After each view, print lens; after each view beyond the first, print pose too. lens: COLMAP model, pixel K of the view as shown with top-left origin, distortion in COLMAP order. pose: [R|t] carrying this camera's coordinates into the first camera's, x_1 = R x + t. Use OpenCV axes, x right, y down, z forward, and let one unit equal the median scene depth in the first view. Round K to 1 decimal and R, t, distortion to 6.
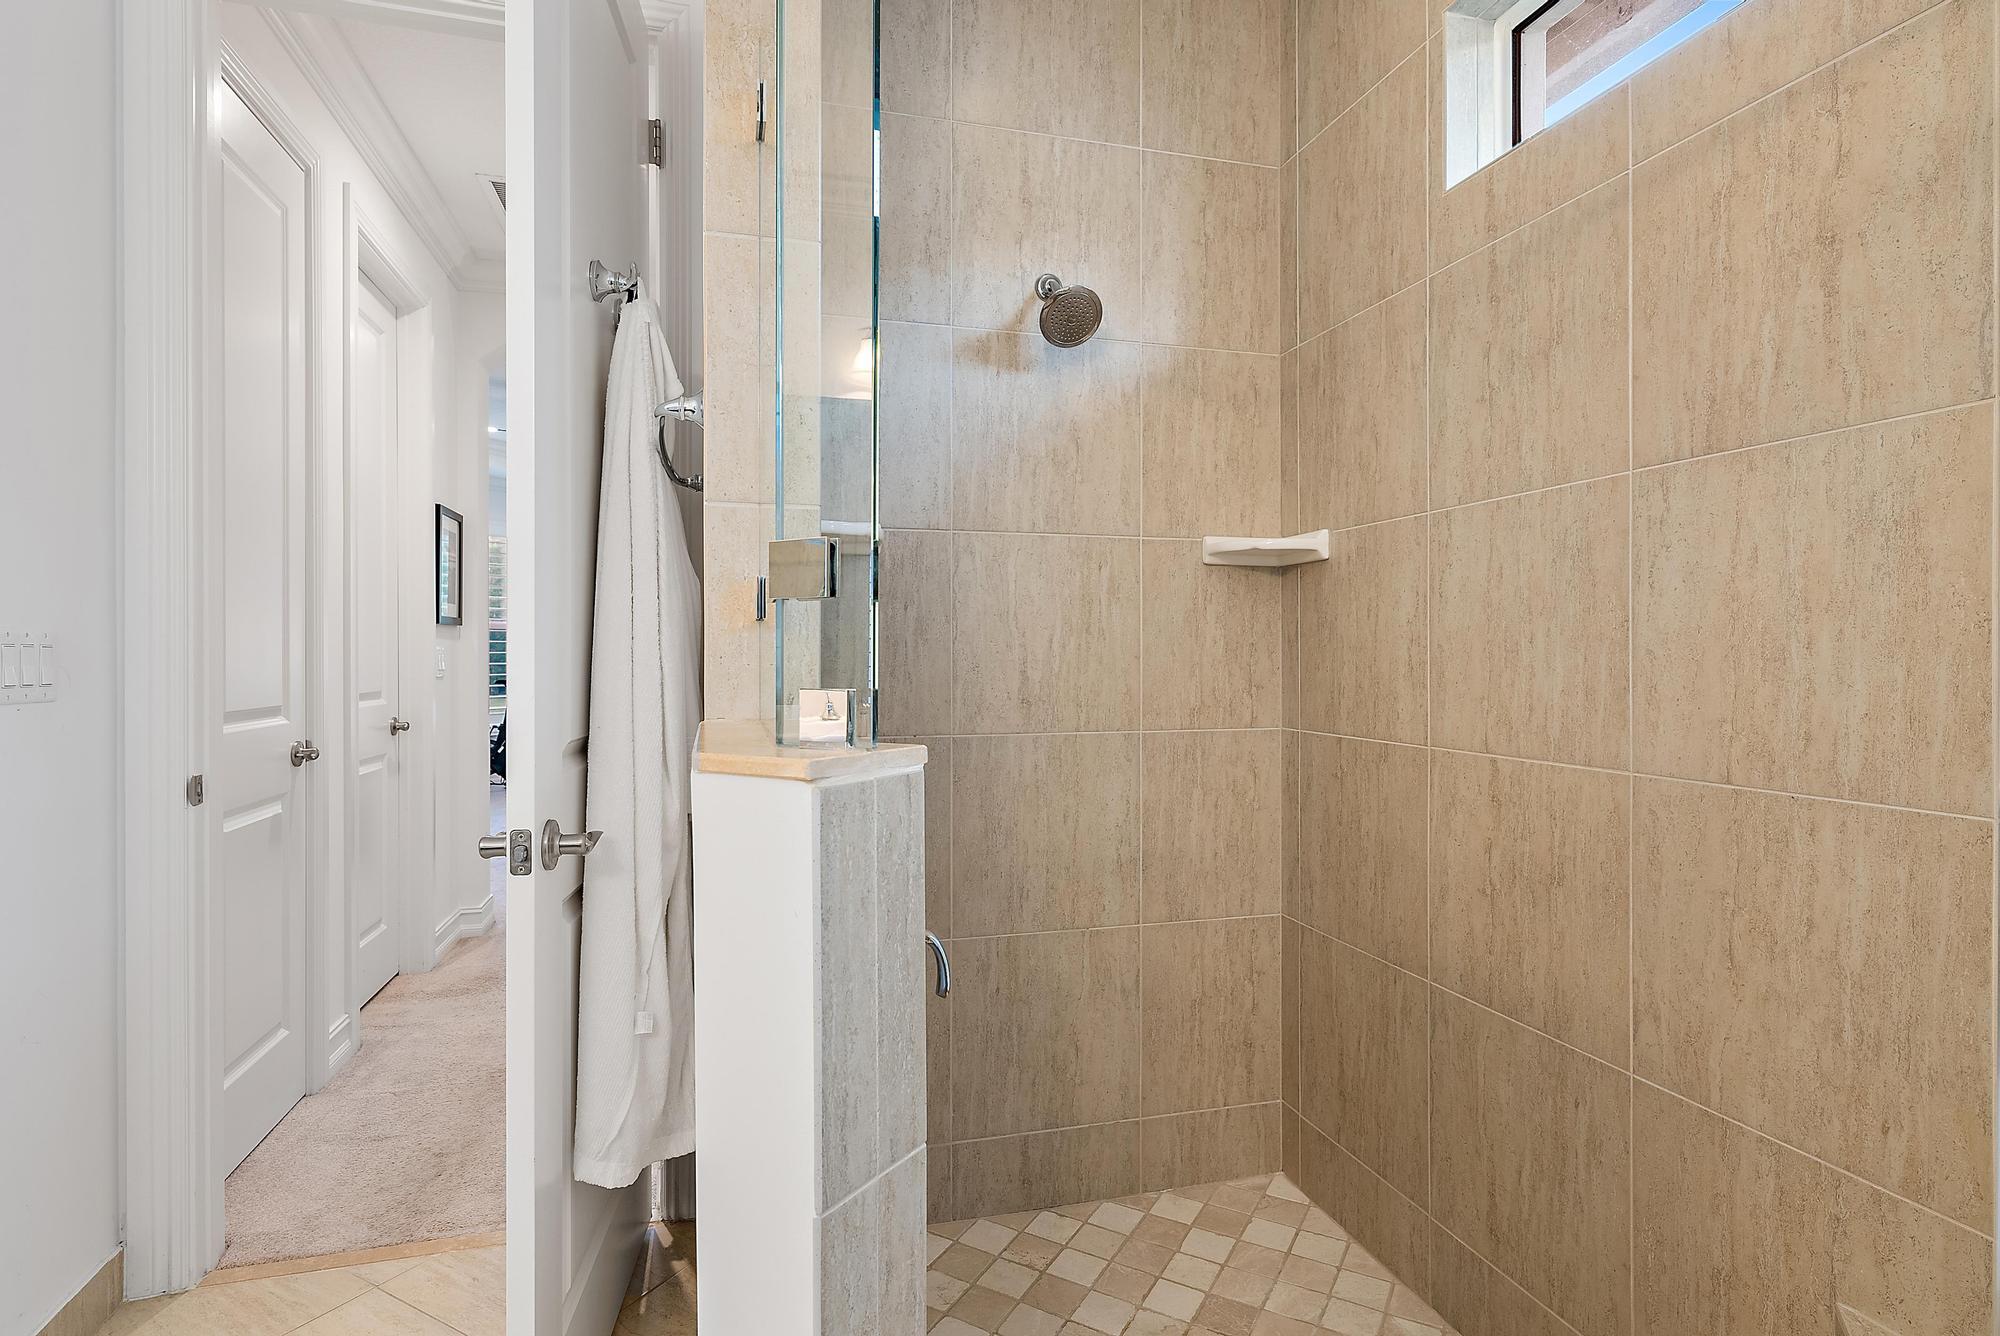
lens RADIAL K [[1019.7, 0, 1000.8], [0, 1019.7, 660.7], [0, 0, 1]] dist [0.000791, -0.000374]
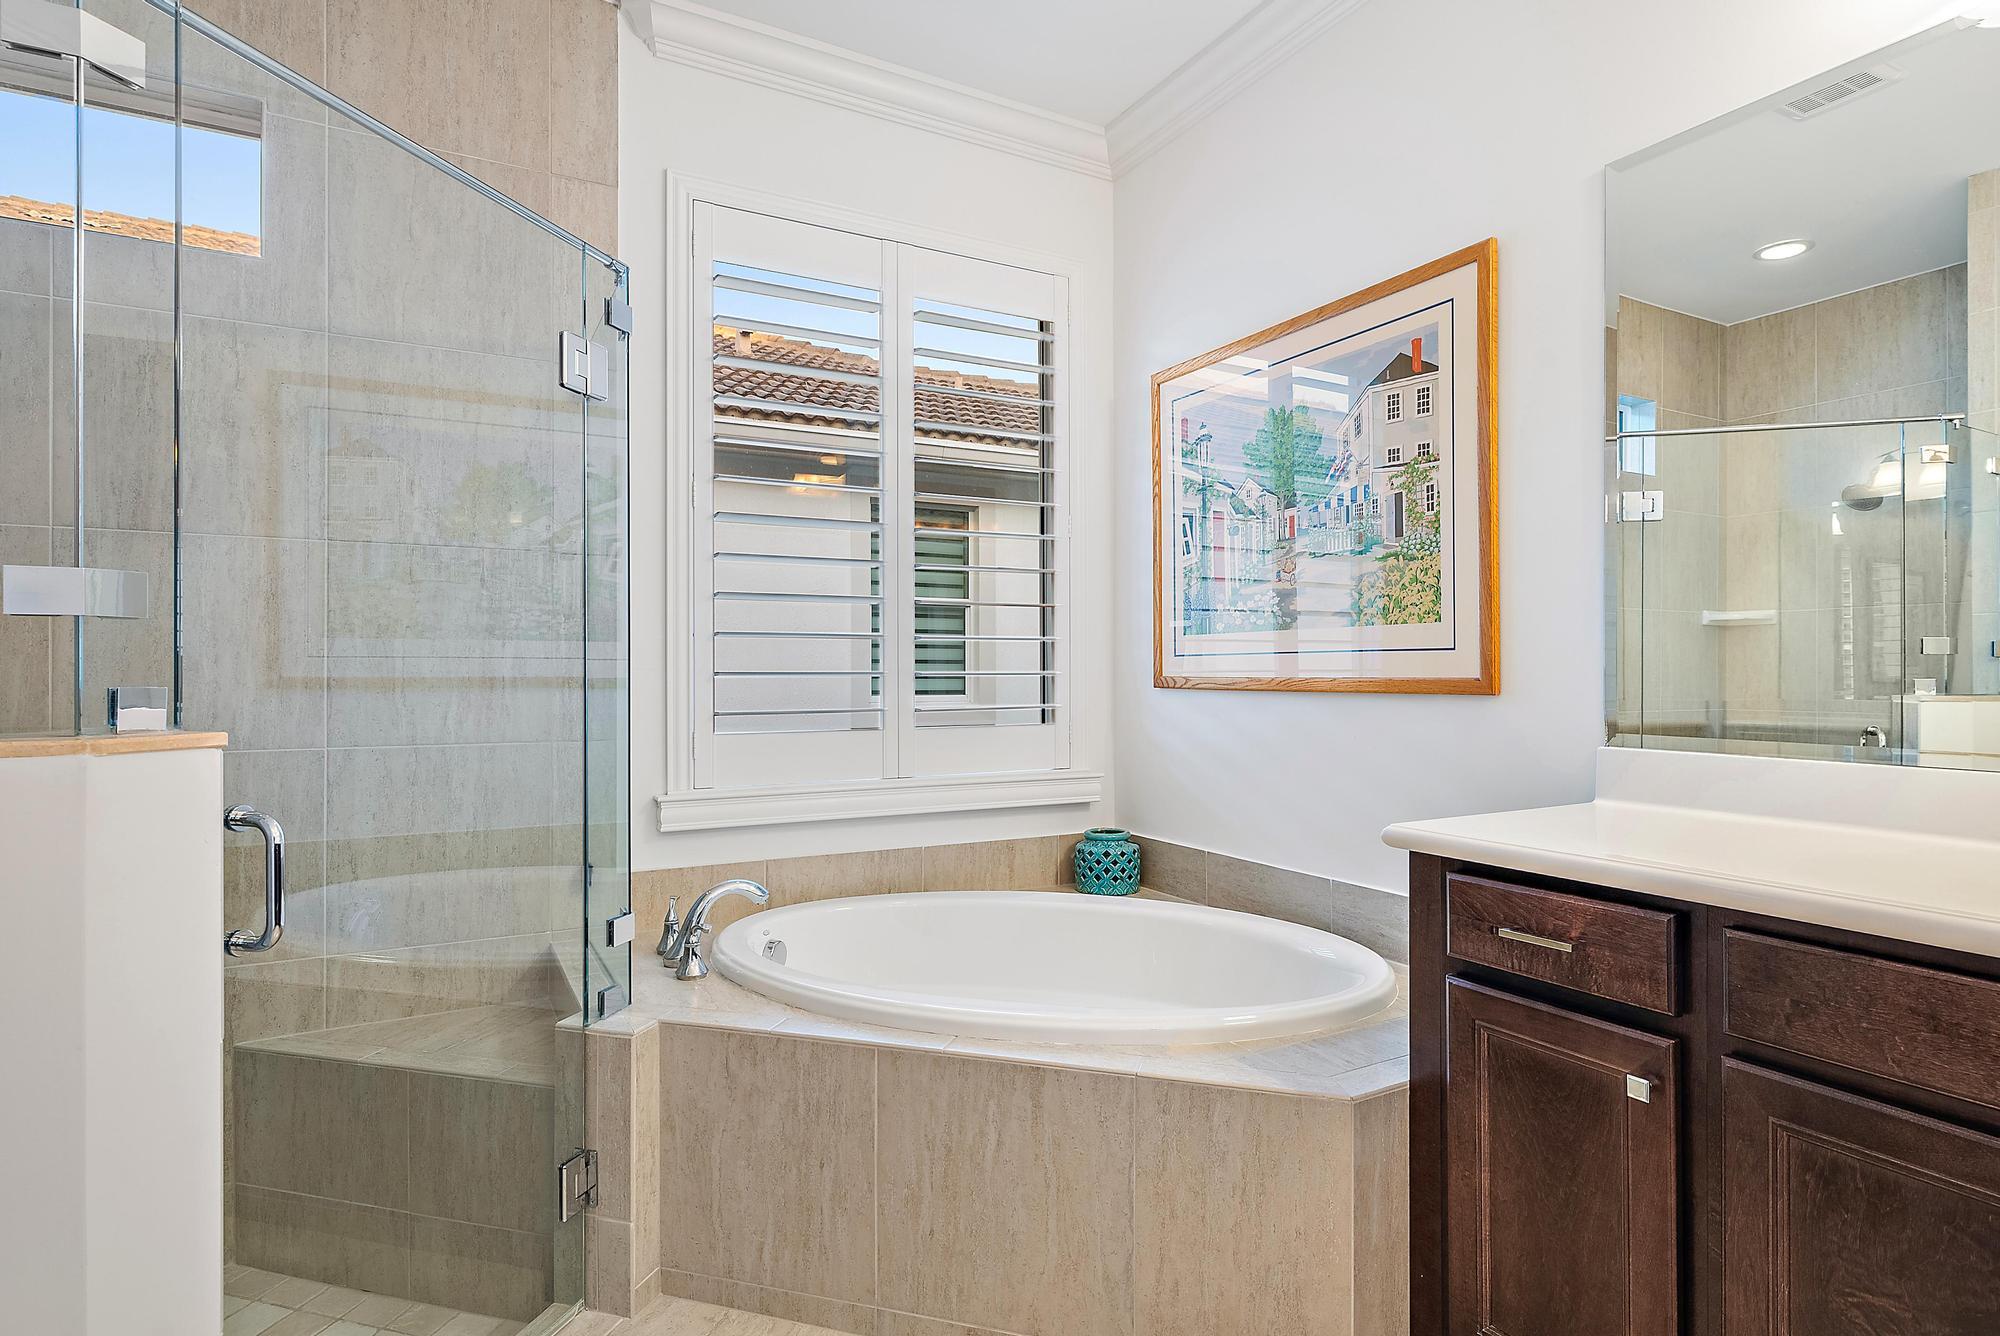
lens RADIAL K [[1017.8, 0, 999.5], [0, 1017.8, 670.1], [0, 0, 1]] dist [0.005861, 0.000621]
pose [[-0.233483, -0.003867, 0.972353, -1.140733], [0.003675, 0.999981, 0.004860, -0.003396], [-0.972354, 0.004709, -0.233465, 0.148455]]
